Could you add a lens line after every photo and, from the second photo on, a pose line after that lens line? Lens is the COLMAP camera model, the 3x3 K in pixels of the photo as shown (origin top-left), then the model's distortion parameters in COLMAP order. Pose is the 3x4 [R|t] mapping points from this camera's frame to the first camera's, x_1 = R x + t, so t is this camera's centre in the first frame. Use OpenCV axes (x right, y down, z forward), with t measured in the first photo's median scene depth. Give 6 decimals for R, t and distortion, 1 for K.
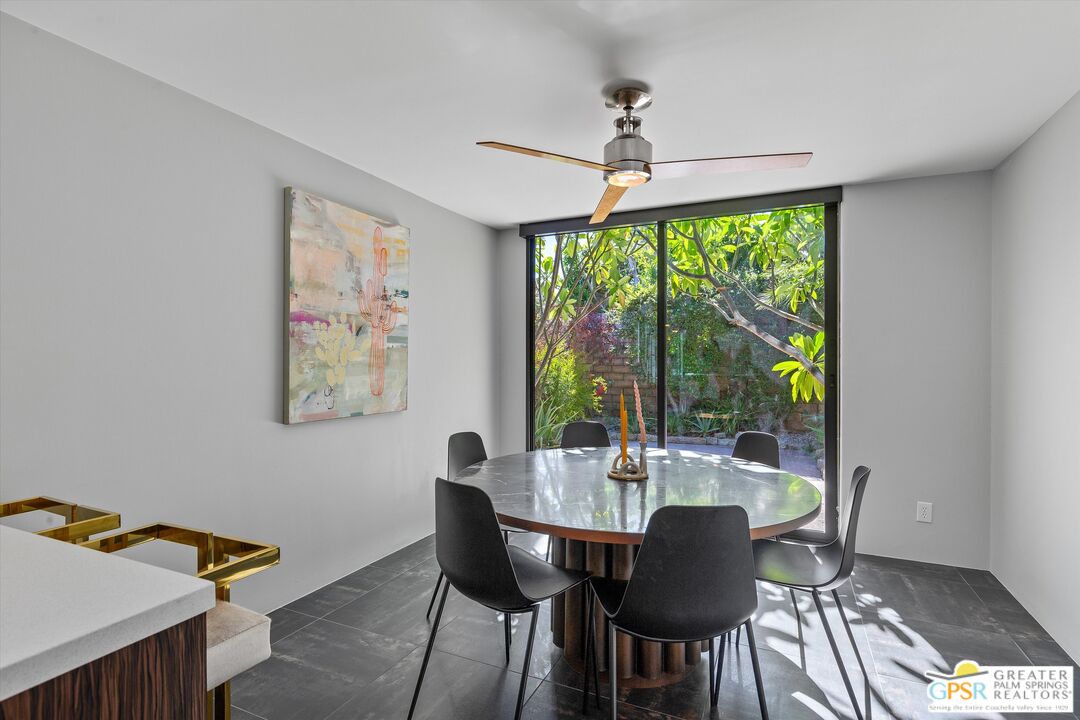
lens RADIAL K [[518.4, 0, 540.0], [0, 518.4, 360.0], [0, 0, 1]] dist [-0.000389, 0.000249]
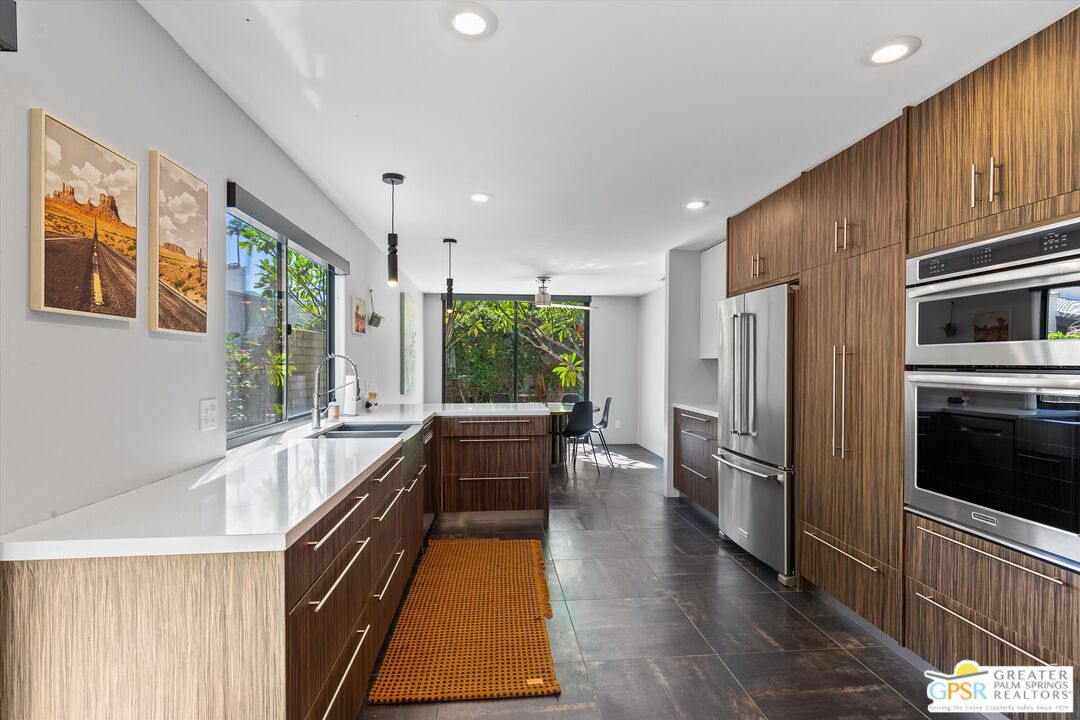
lens RADIAL K [[518.4, 0, 540.0], [0, 518.4, 360.0], [0, 0, 1]] dist [-0.000389, 0.000249]
pose [[0.864682, 0.010738, 0.502204, -0.711710], [-0.007011, 0.999932, -0.009308, -0.006532], [-0.502270, 0.004527, 0.864699, -0.836541]]
